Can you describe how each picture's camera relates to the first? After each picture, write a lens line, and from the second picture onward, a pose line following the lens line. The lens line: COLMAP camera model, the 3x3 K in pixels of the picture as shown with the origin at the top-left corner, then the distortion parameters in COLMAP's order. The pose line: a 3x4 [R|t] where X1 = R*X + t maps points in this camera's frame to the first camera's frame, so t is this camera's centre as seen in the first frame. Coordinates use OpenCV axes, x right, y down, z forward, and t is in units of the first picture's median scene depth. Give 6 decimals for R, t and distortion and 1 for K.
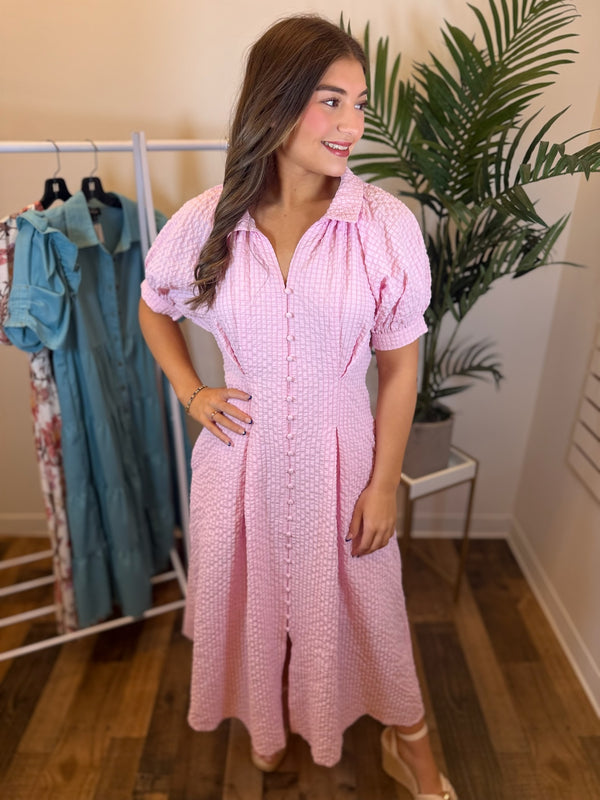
lens RADIAL K [[604.0, 0, 298.4], [0, 604.0, 402.4], [0, 0, 1]] dist [-0.011303, -0.007781]
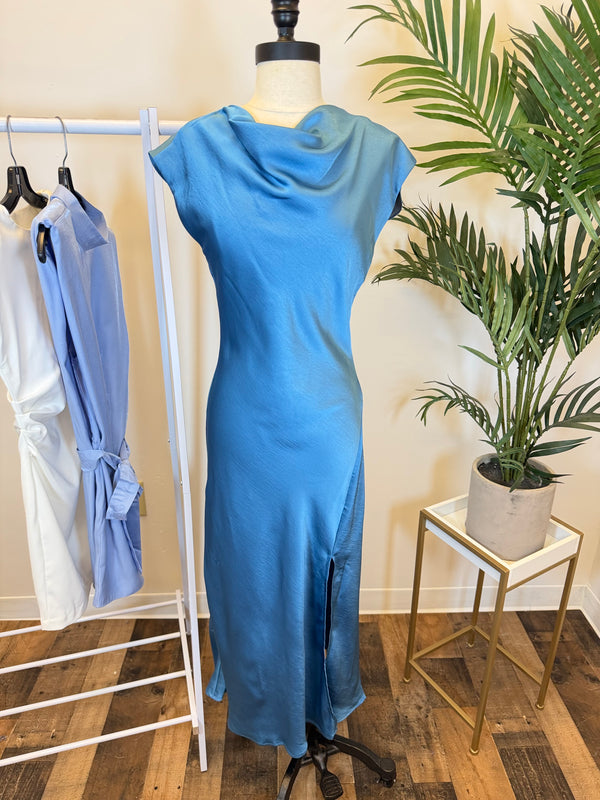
lens RADIAL K [[604.0, 0, 298.4], [0, 604.0, 402.4], [0, 0, 1]] dist [-0.011303, -0.007781]
pose [[0.999766, -0.008284, 0.019963, -0.101772], [0.009270, 0.998715, -0.049826, -0.044650], [-0.019525, 0.050000, 0.998558, 0.251618]]
